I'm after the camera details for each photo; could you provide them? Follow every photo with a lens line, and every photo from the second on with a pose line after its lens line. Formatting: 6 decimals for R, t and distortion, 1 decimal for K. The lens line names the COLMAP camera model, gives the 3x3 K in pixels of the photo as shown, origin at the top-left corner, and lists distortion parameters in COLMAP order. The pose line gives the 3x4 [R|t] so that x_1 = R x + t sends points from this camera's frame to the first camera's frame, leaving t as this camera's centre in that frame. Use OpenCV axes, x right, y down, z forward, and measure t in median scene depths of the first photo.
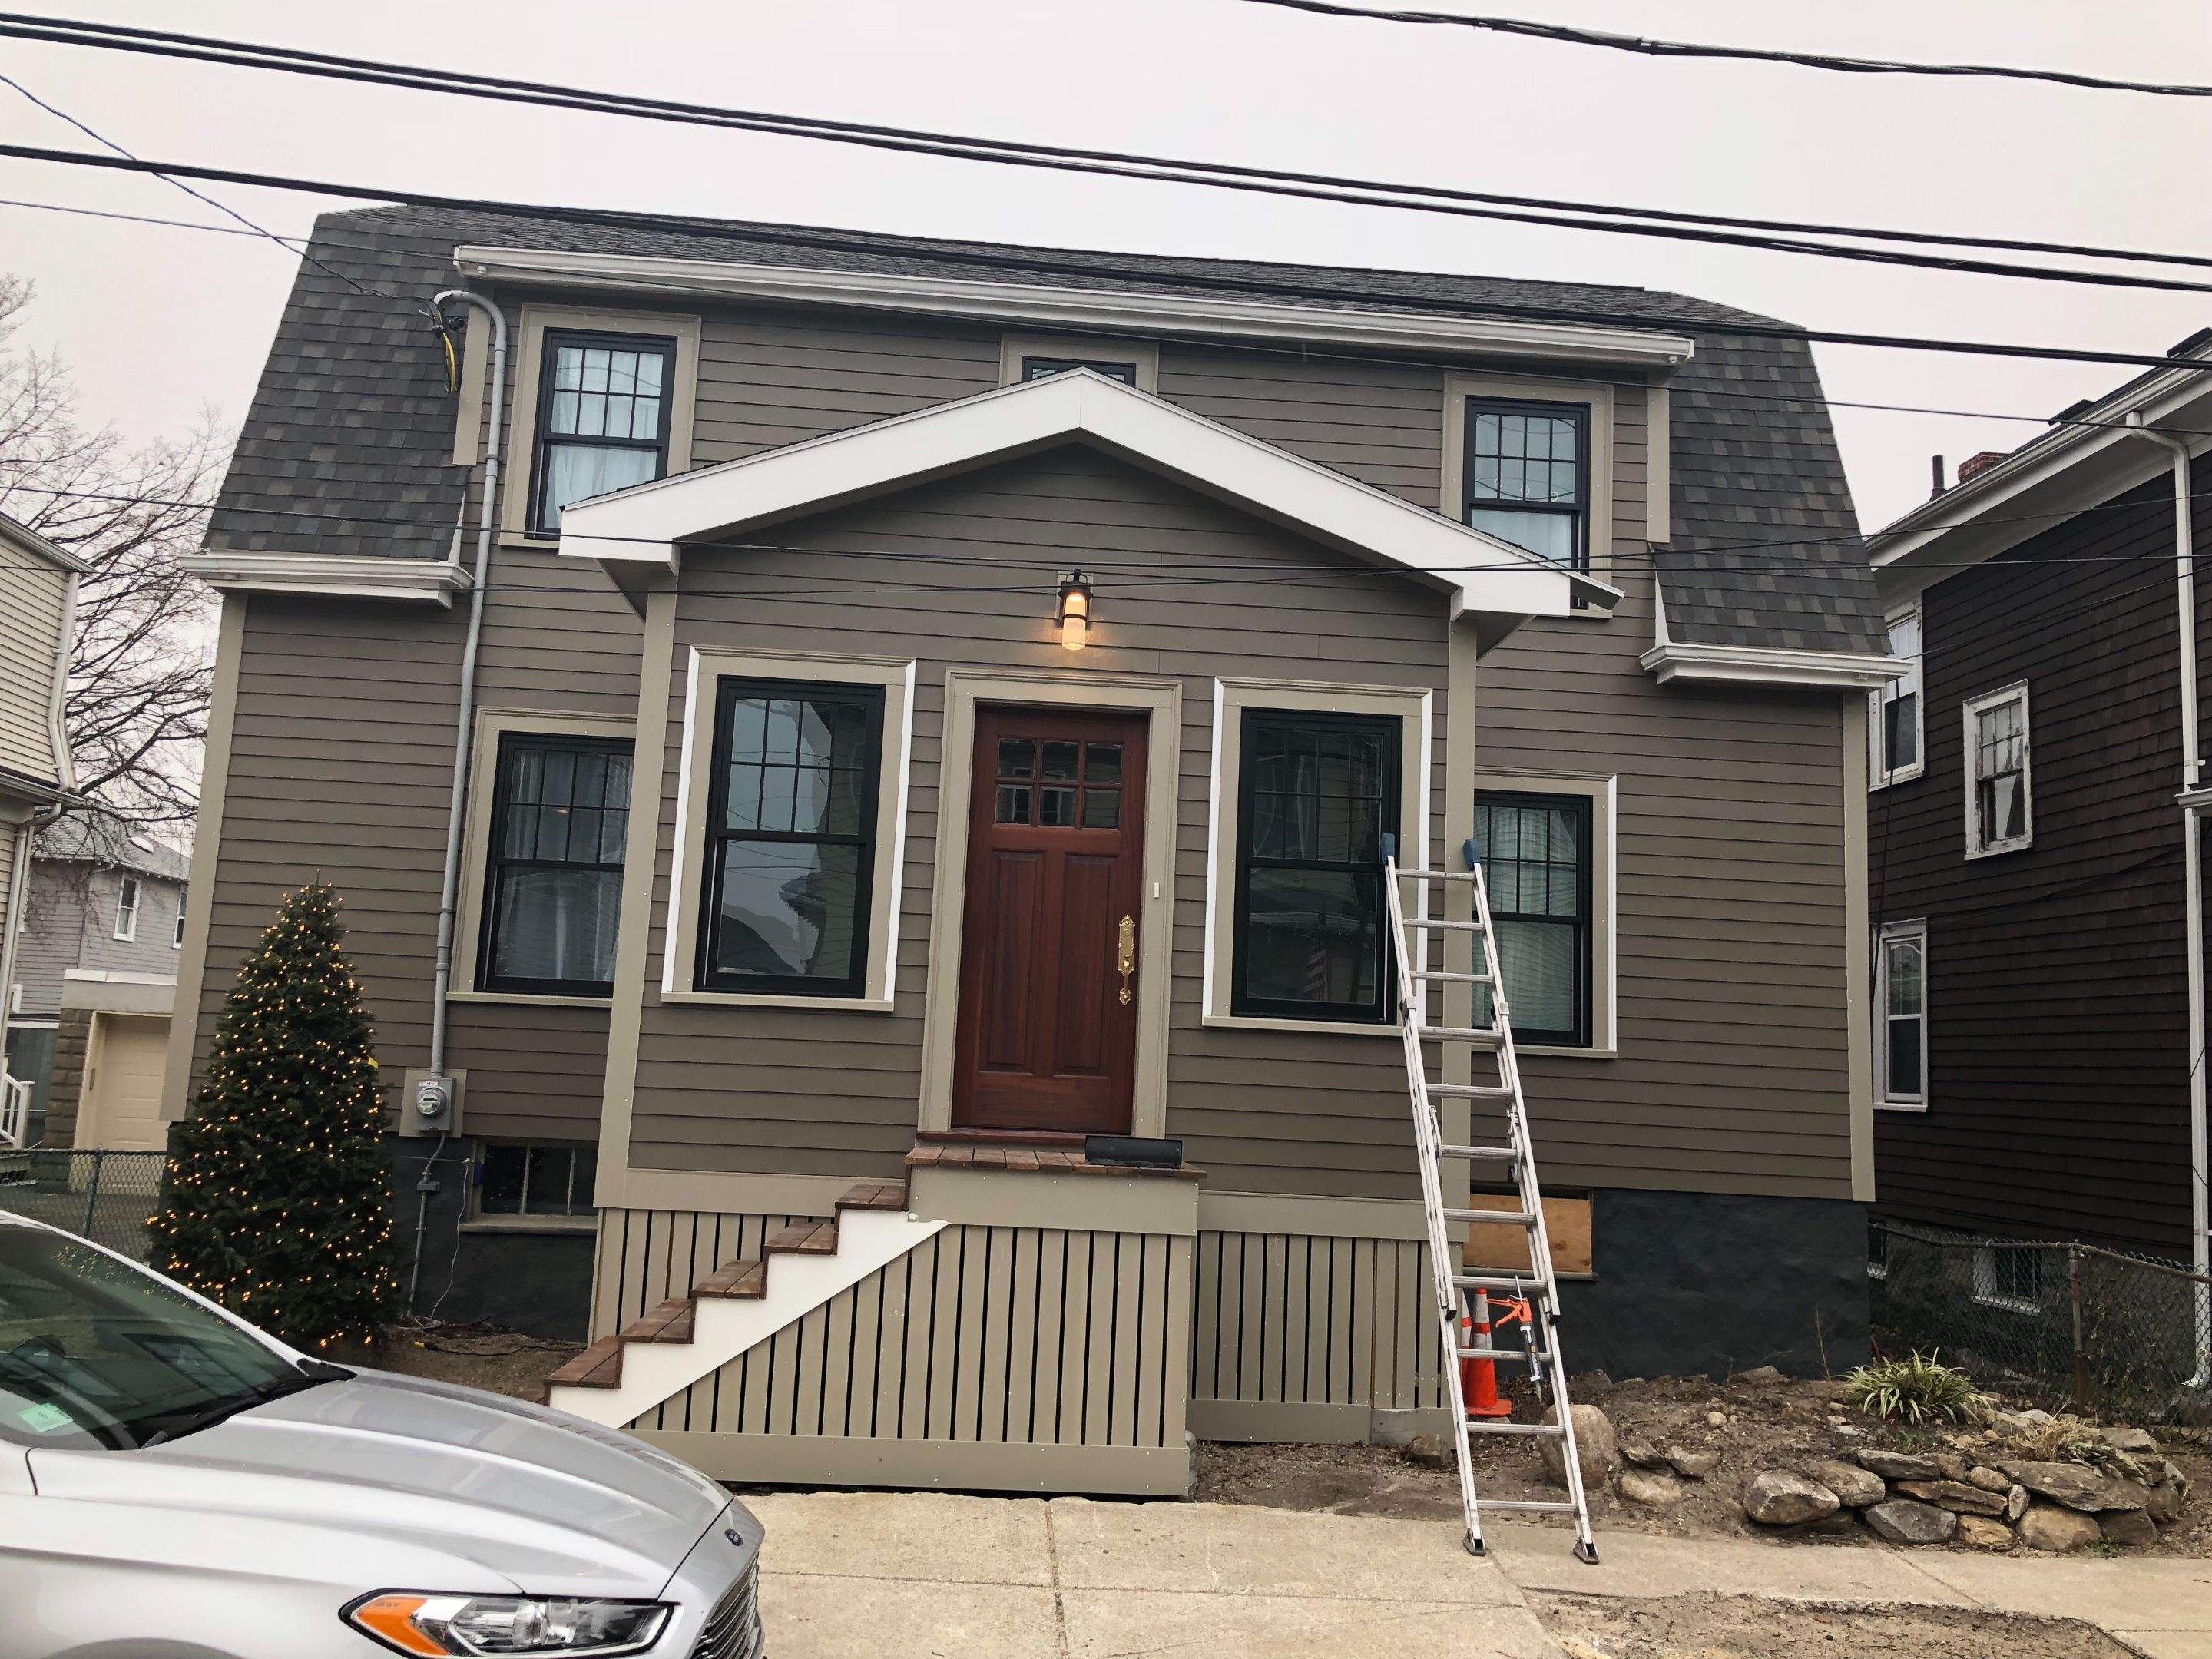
lens RADIAL K [[1859.6, 0, 1104.0], [0, 1859.6, 829.5], [0, 0, 1]] dist [0.029689, -0.033726]
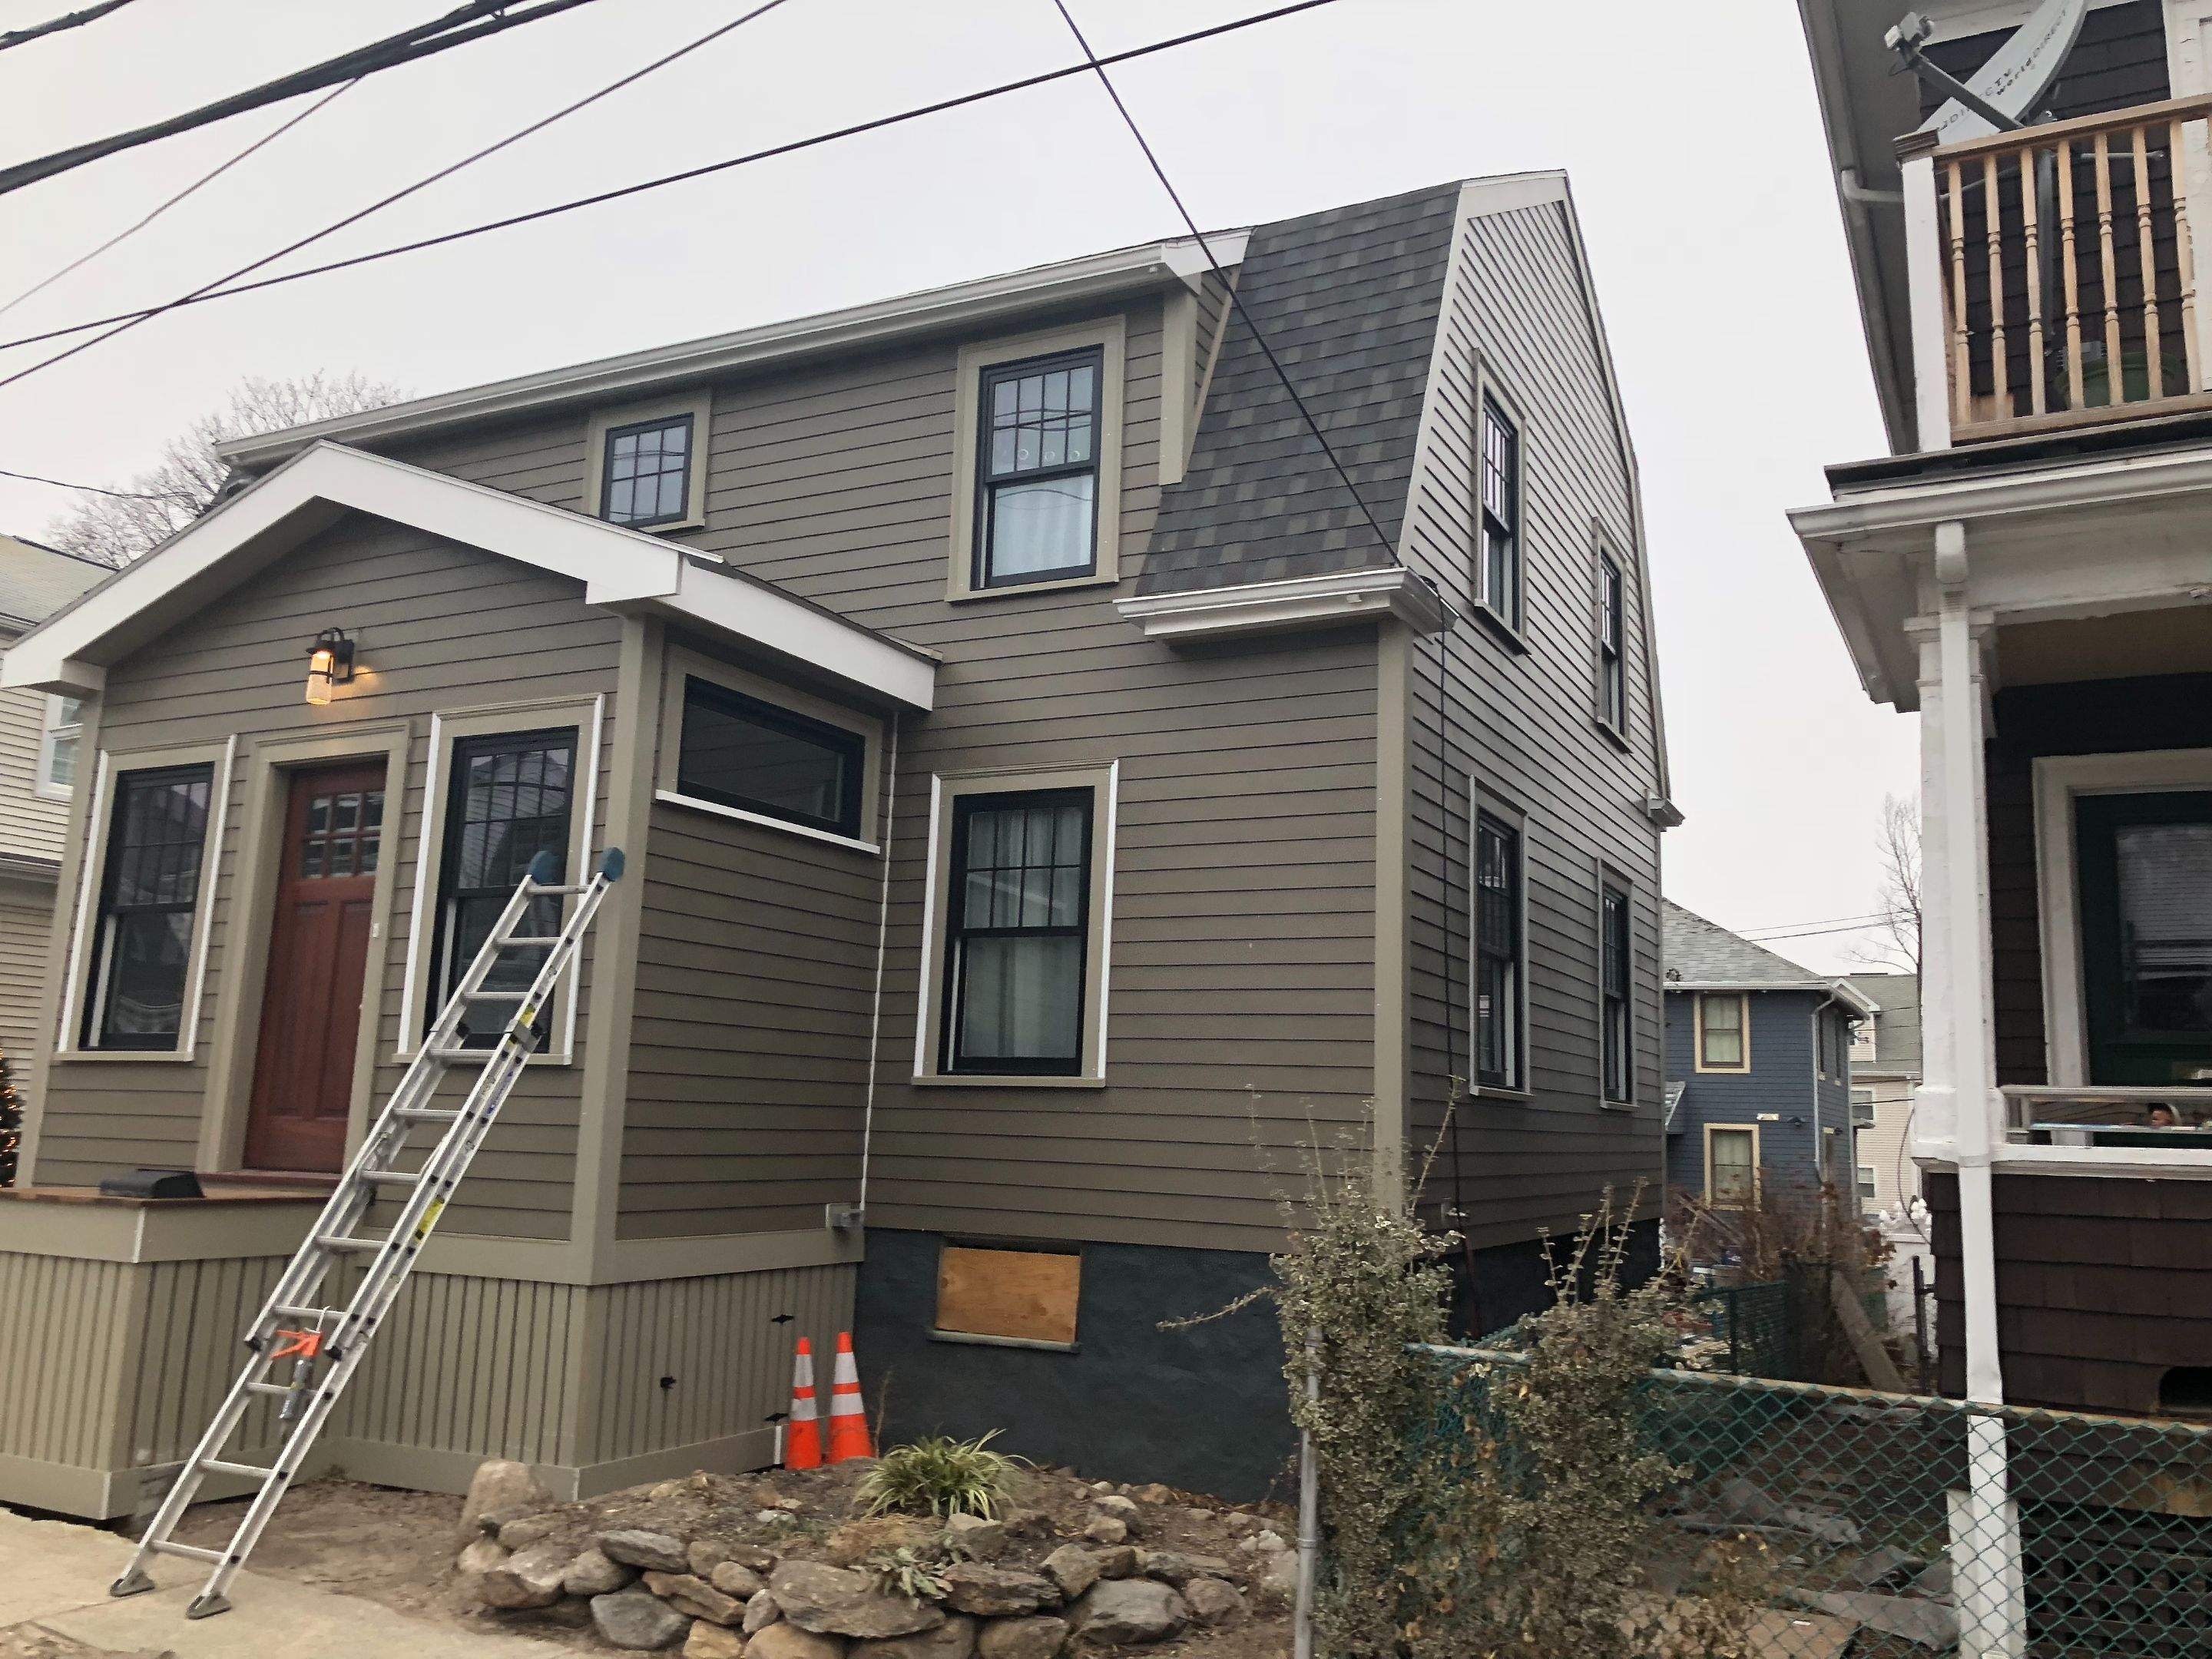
lens RADIAL K [[1859.6, 0, 1098.5], [0, 1859.6, 829.1], [0, 0, 1]] dist [0.029689, -0.033726]
pose [[0.855438, -0.106842, -0.506765, 0.725668], [0.076404, 0.993818, -0.080554, 0.074270], [0.512239, 0.030190, 0.858312, 0.270898]]
